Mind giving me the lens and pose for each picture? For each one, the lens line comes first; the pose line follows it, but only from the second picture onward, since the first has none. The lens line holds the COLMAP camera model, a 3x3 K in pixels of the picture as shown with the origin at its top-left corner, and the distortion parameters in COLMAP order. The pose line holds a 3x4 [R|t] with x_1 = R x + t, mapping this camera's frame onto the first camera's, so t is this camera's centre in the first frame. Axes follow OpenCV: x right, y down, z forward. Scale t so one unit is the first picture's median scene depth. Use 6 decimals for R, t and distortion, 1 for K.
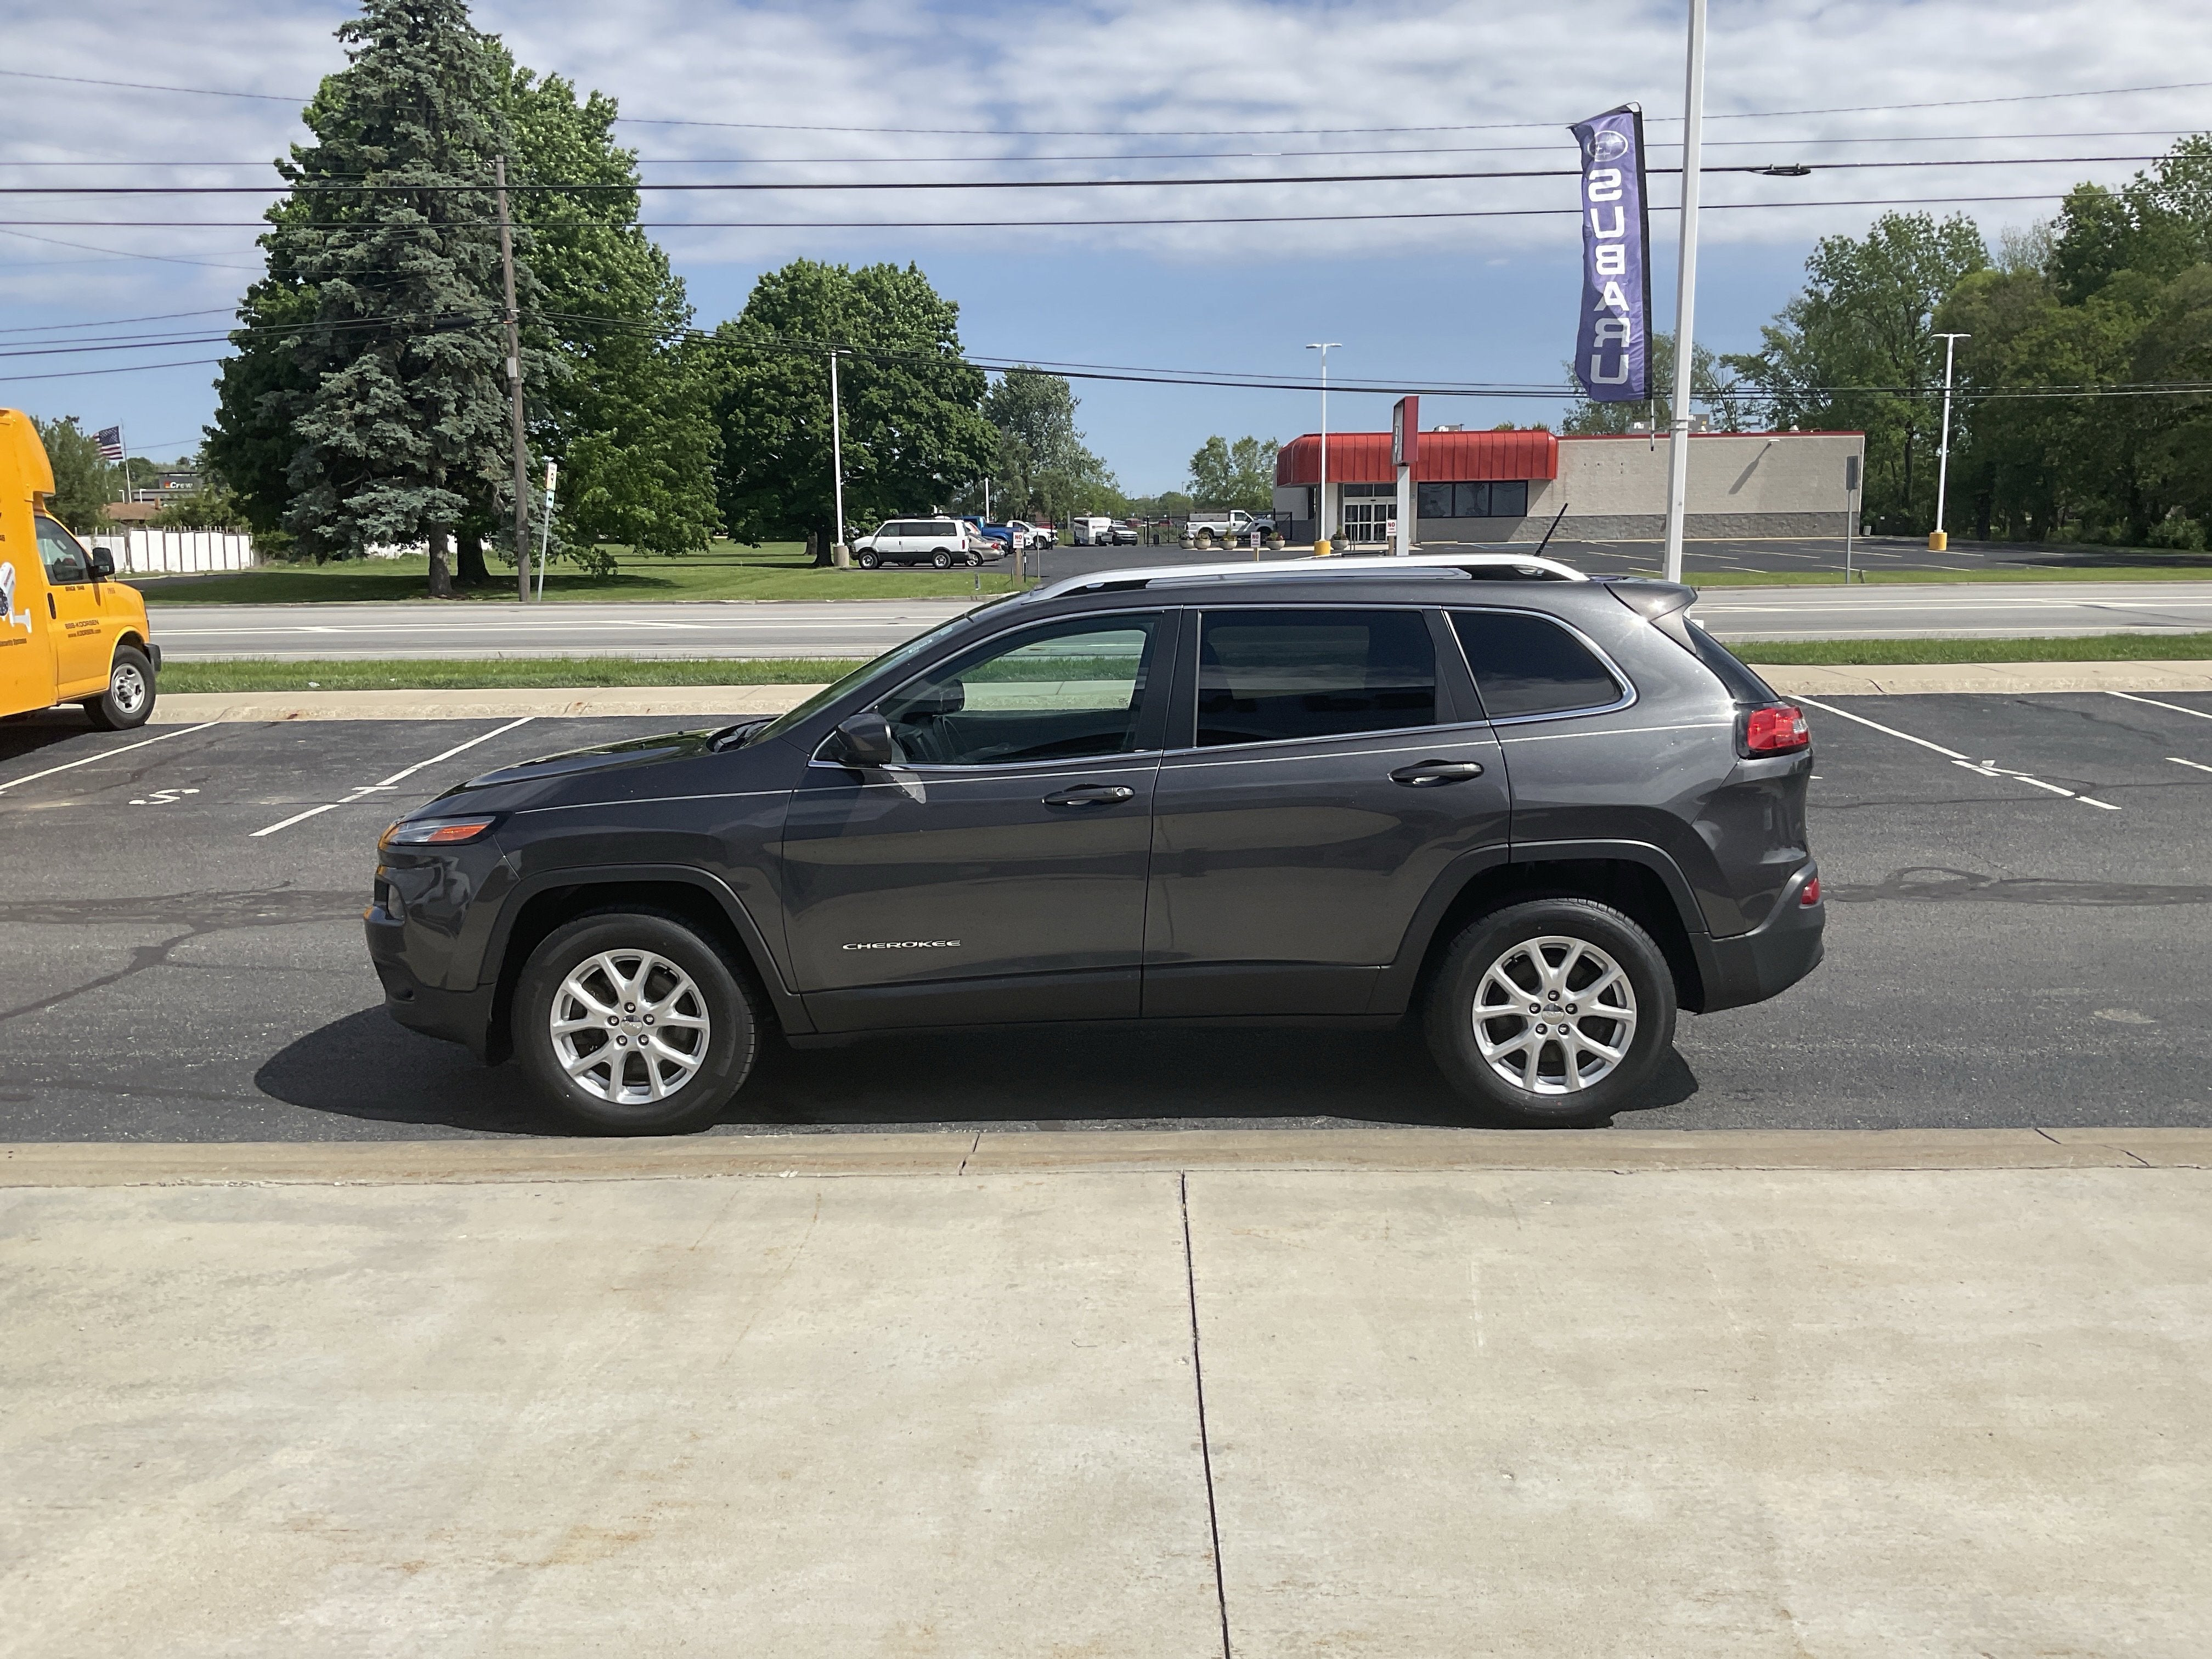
lens RADIAL K [[1815.7, 0, 1099.5], [0, 1815.7, 859.6], [0, 0, 1]] dist [0.067863, -0.138184]
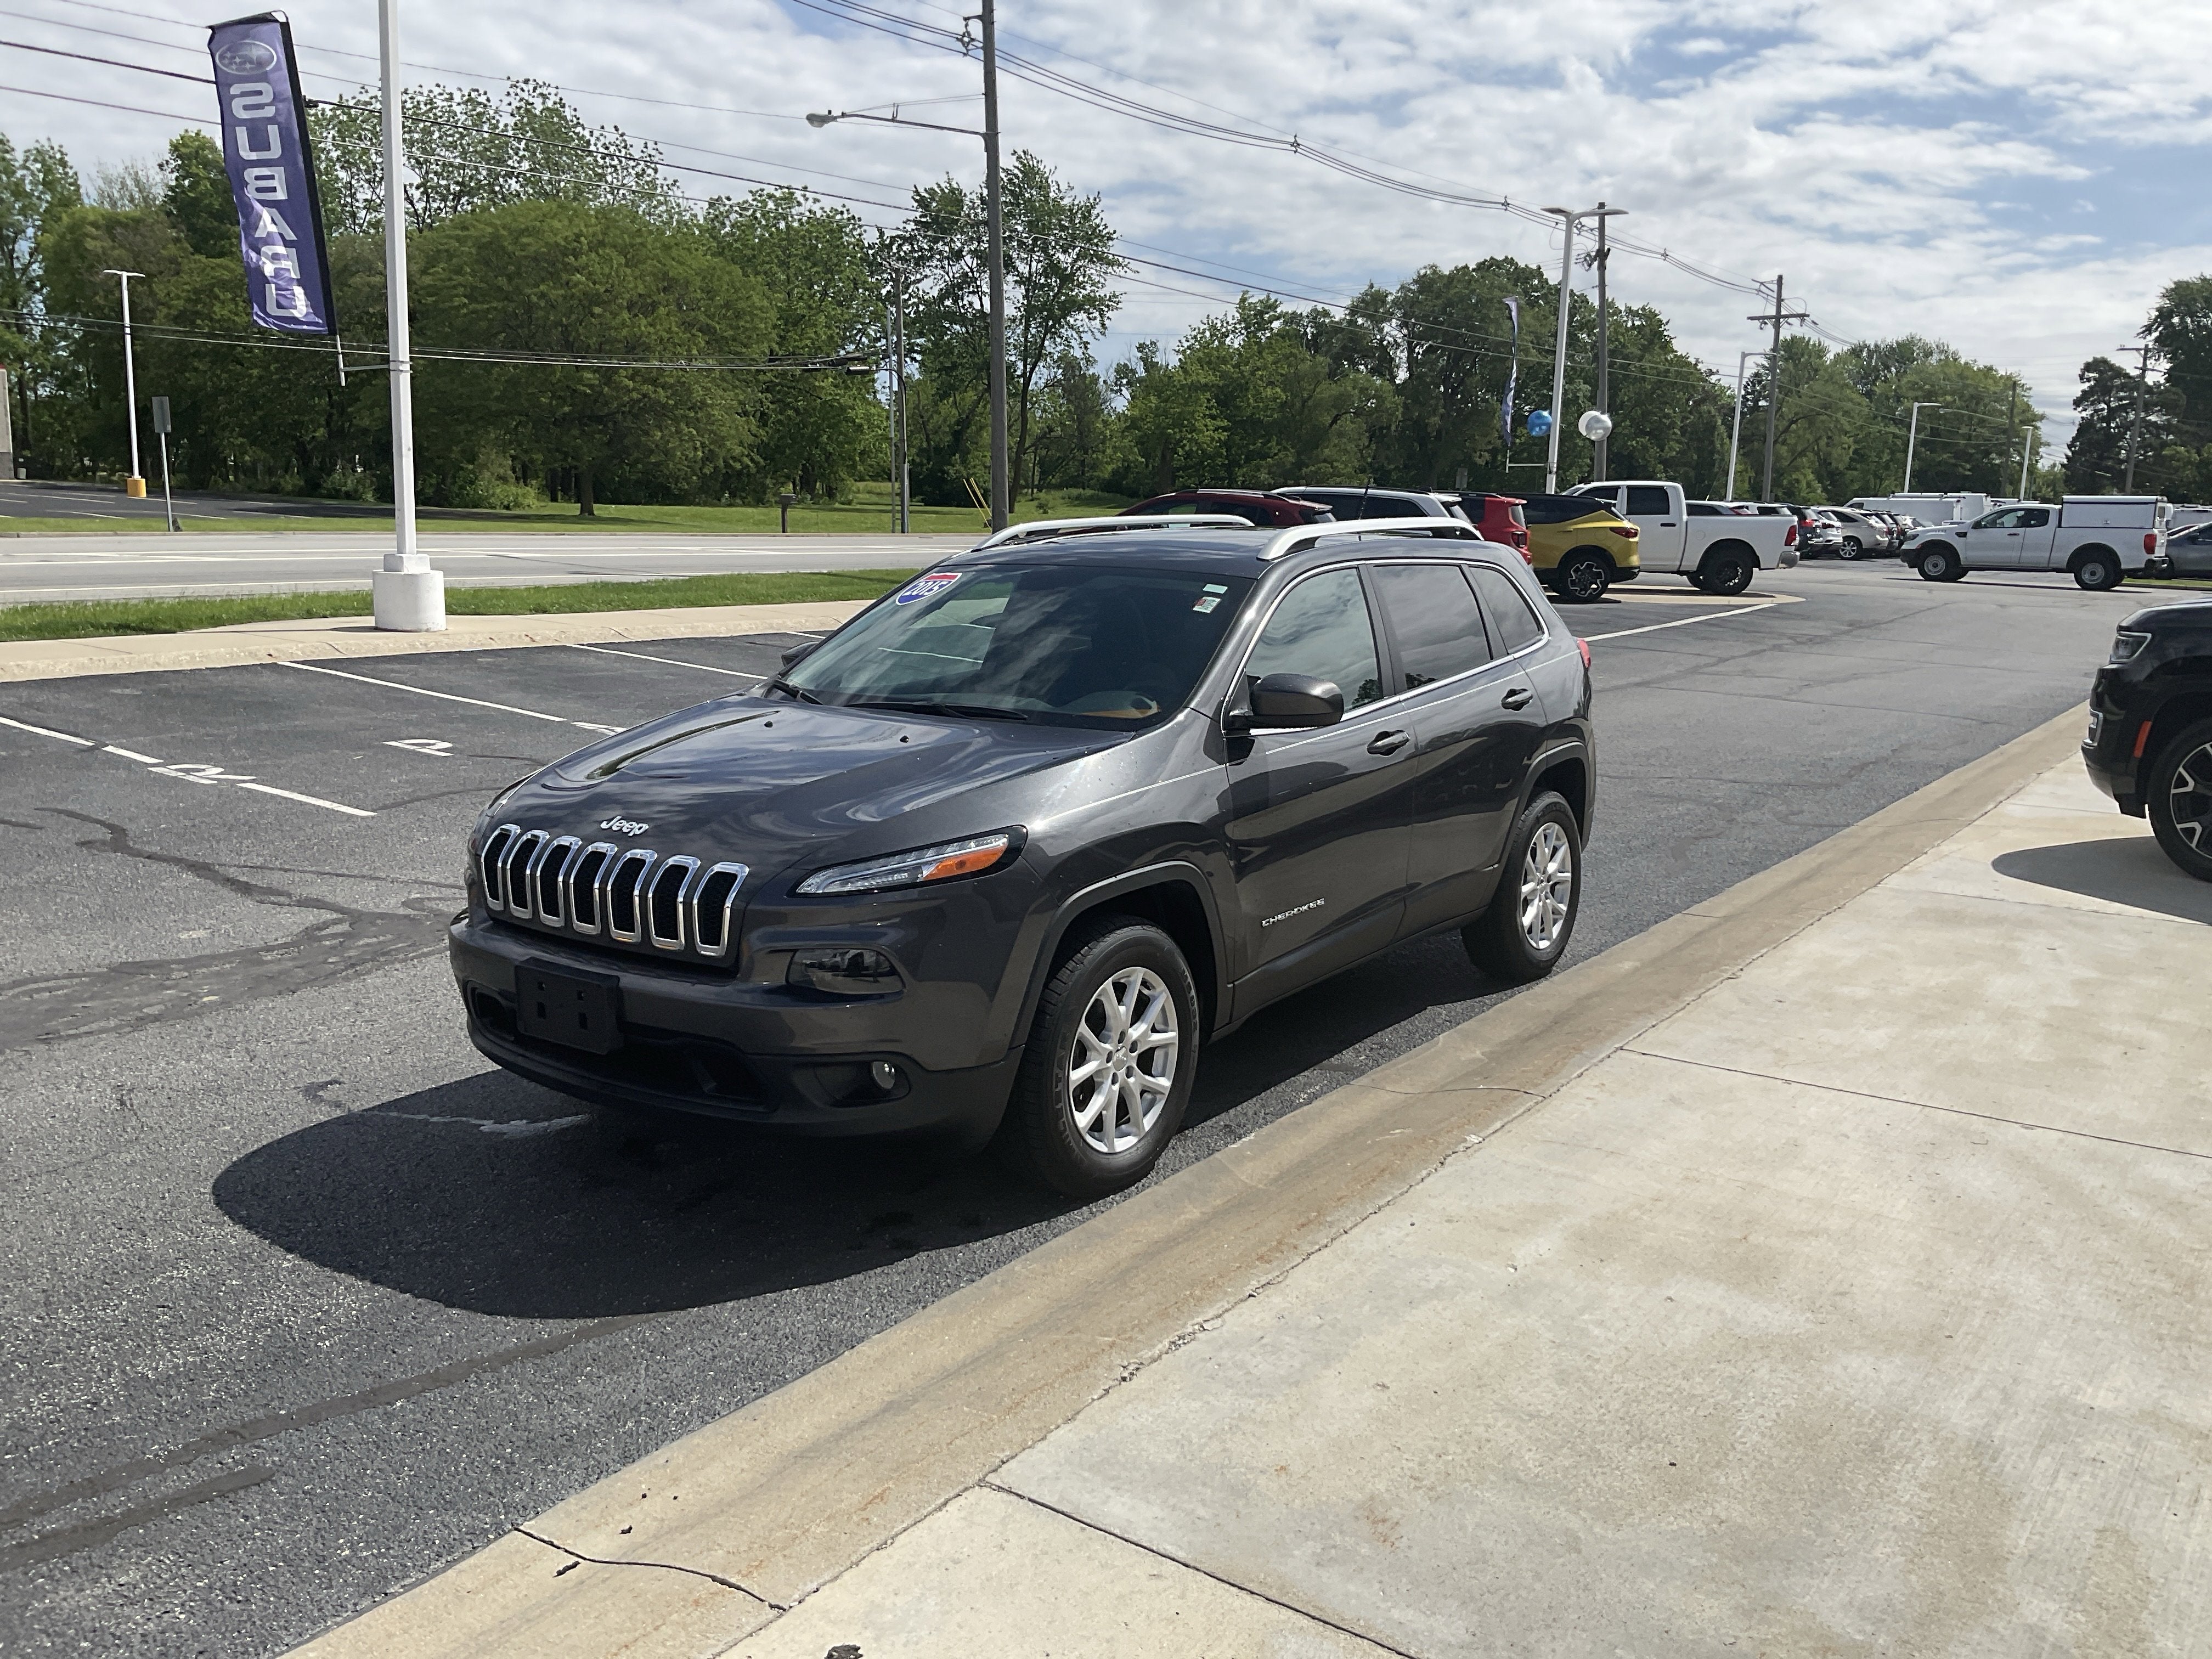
lens RADIAL K [[1815.7, 0, 1097.0], [0, 1815.7, 831.6], [0, 0, 1]] dist [0.067863, -0.138184]
pose [[0.568095, -0.122681, 0.813768, -0.110675], [0.111727, 0.991169, 0.071428, -0.009169], [-0.815344, 0.050342, 0.576784, 0.059382]]
